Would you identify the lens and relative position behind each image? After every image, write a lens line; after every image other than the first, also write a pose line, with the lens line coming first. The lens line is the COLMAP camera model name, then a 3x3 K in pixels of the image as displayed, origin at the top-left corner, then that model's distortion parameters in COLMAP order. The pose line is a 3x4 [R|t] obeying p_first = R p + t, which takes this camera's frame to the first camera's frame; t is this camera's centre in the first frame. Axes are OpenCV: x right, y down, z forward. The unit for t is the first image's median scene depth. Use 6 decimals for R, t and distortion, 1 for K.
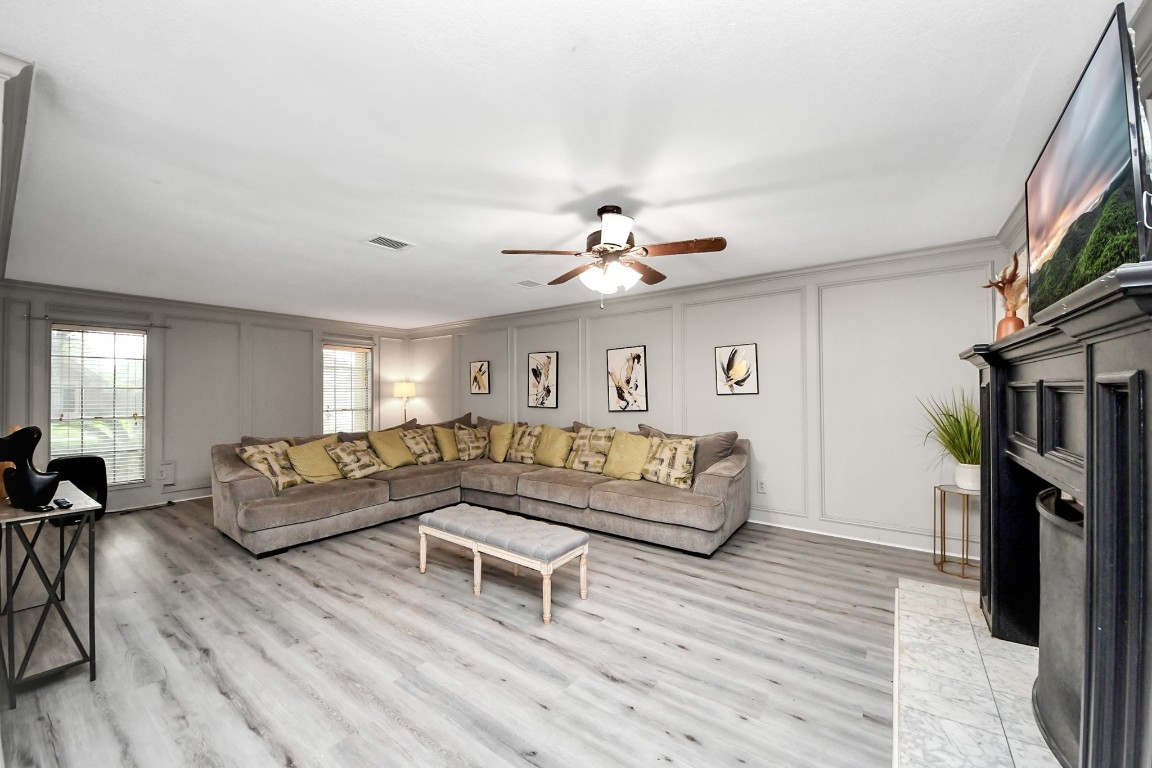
lens RADIAL K [[415.0, 0, 576.0], [0, 415.0, 384.0], [0, 0, 1]] dist [-0.057666, 0.000198]
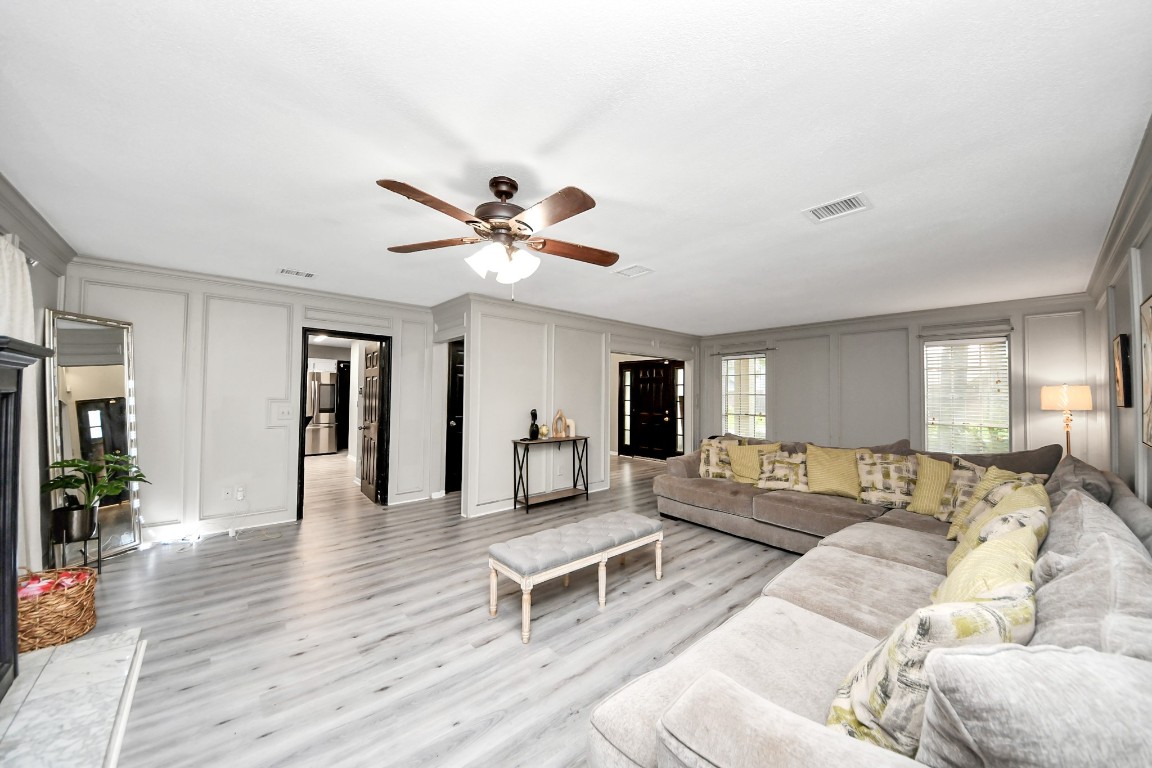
lens RADIAL K [[415.0, 0, 576.0], [0, 415.0, 384.0], [0, 0, 1]] dist [-0.057666, 0.000198]
pose [[-0.207514, -0.017994, -0.978067, 0.777791], [-0.001779, 0.999836, -0.018017, 0.009734], [0.978230, -0.001999, -0.207512, 1.208274]]
